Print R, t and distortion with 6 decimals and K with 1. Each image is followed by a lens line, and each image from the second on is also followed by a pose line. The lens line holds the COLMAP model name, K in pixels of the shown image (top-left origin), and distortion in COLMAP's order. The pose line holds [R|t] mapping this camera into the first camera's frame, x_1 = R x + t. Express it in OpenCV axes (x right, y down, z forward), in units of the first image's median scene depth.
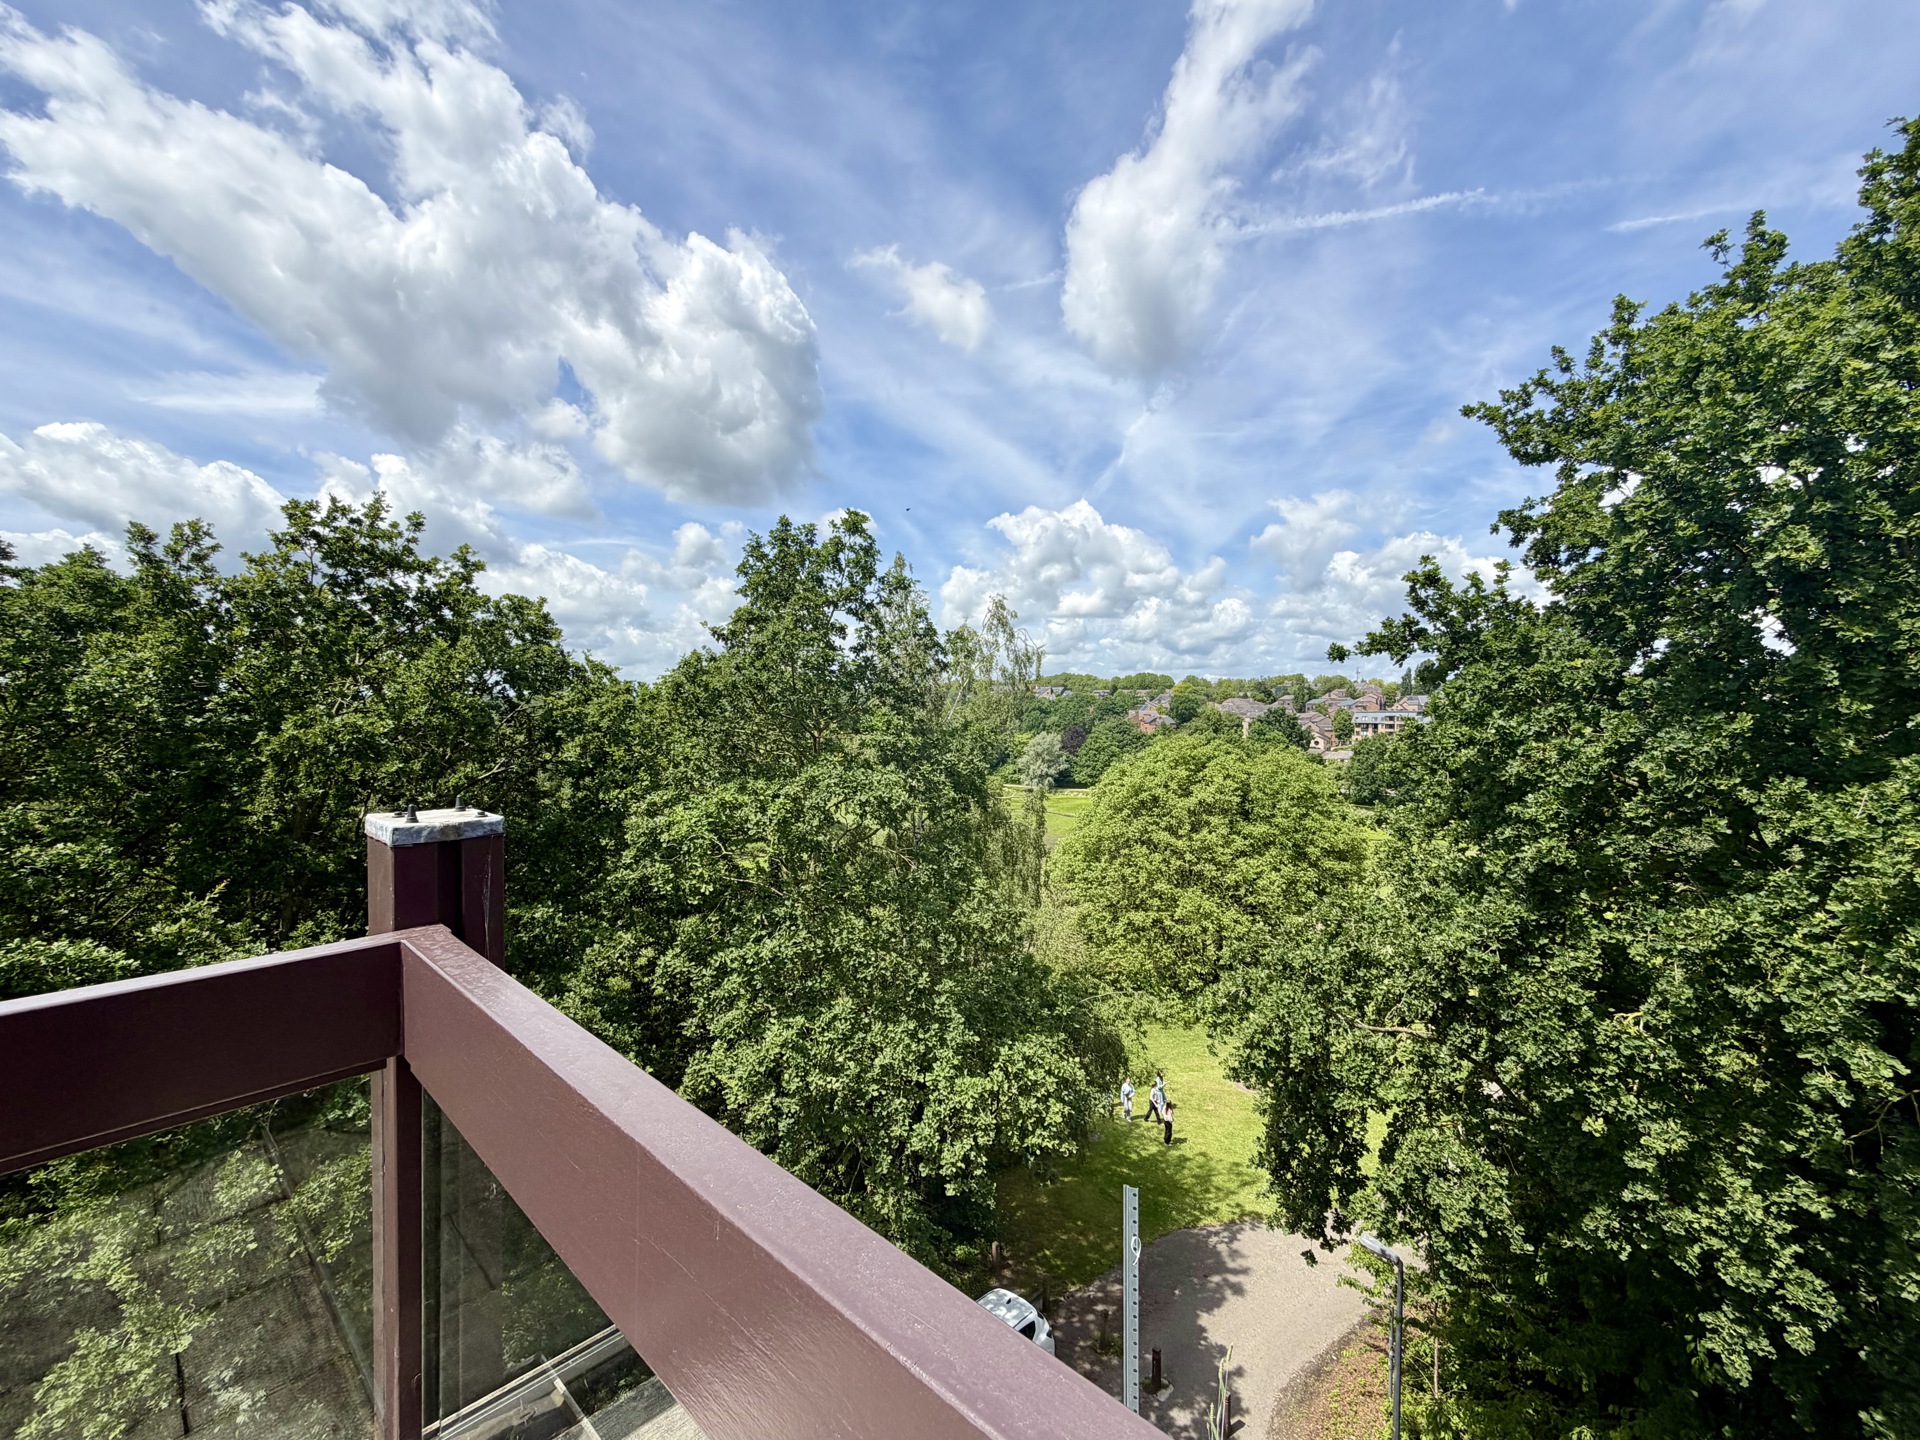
lens RADIAL K [[785.1, 0, 966.8], [0, 785.1, 730.8], [0, 0, 1]] dist [0.001017, 0.000022]
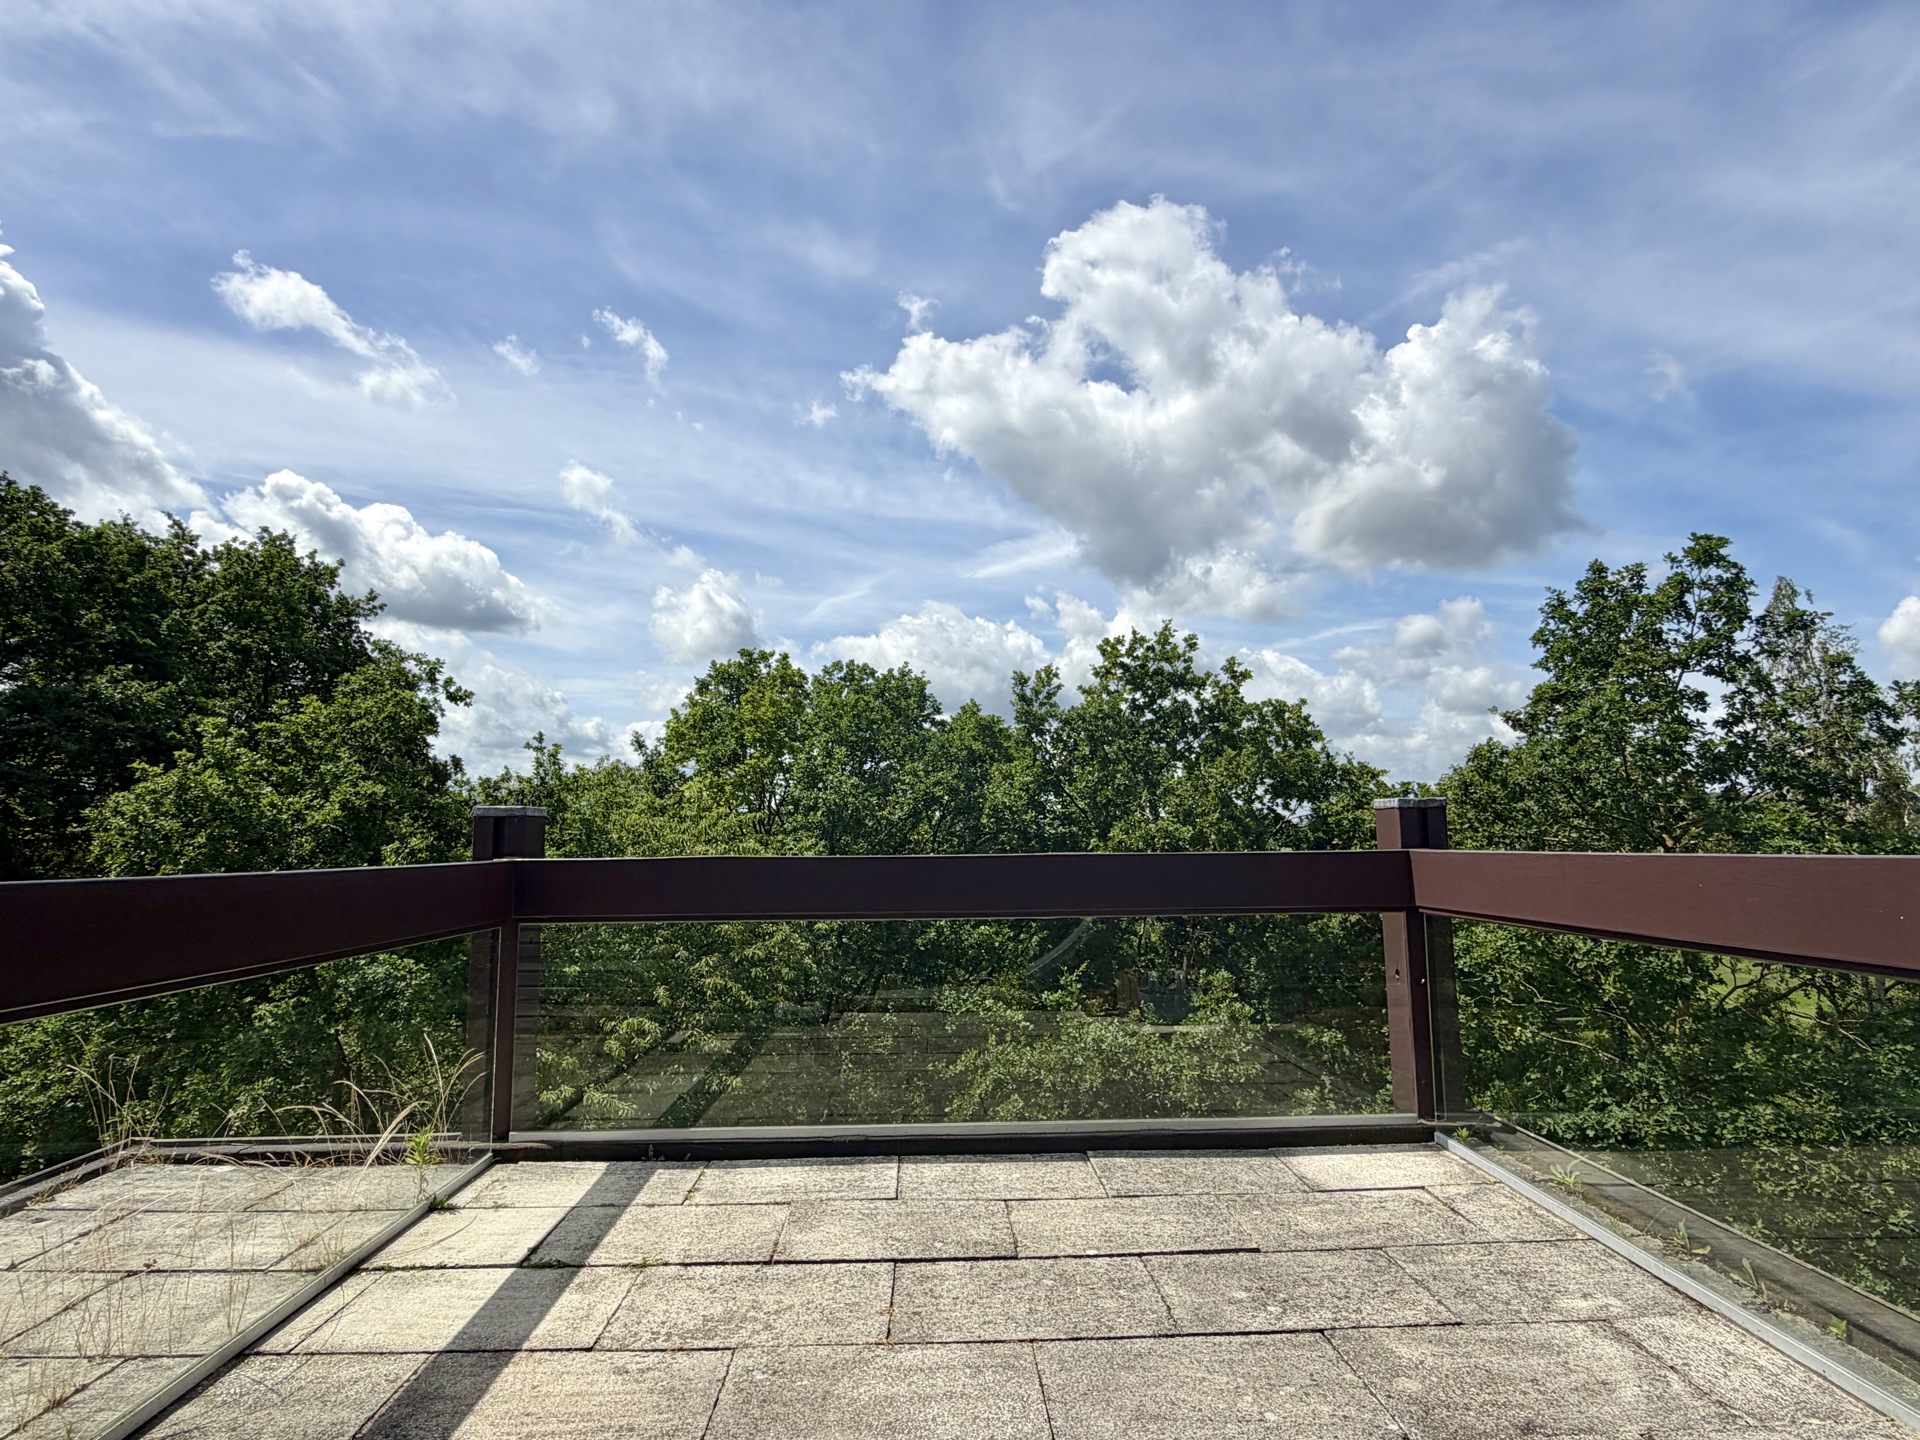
lens RADIAL K [[1000.1, 0, 960.0], [0, 1000.1, 720.0], [0, 0, 1]] dist [-0.004134, -0.001599]
pose [[0.692006, -0.095174, -0.715590, 0.025577], [-0.005934, 0.990488, -0.137474, 0.022179], [0.721867, 0.099379, 0.684859, -0.117790]]
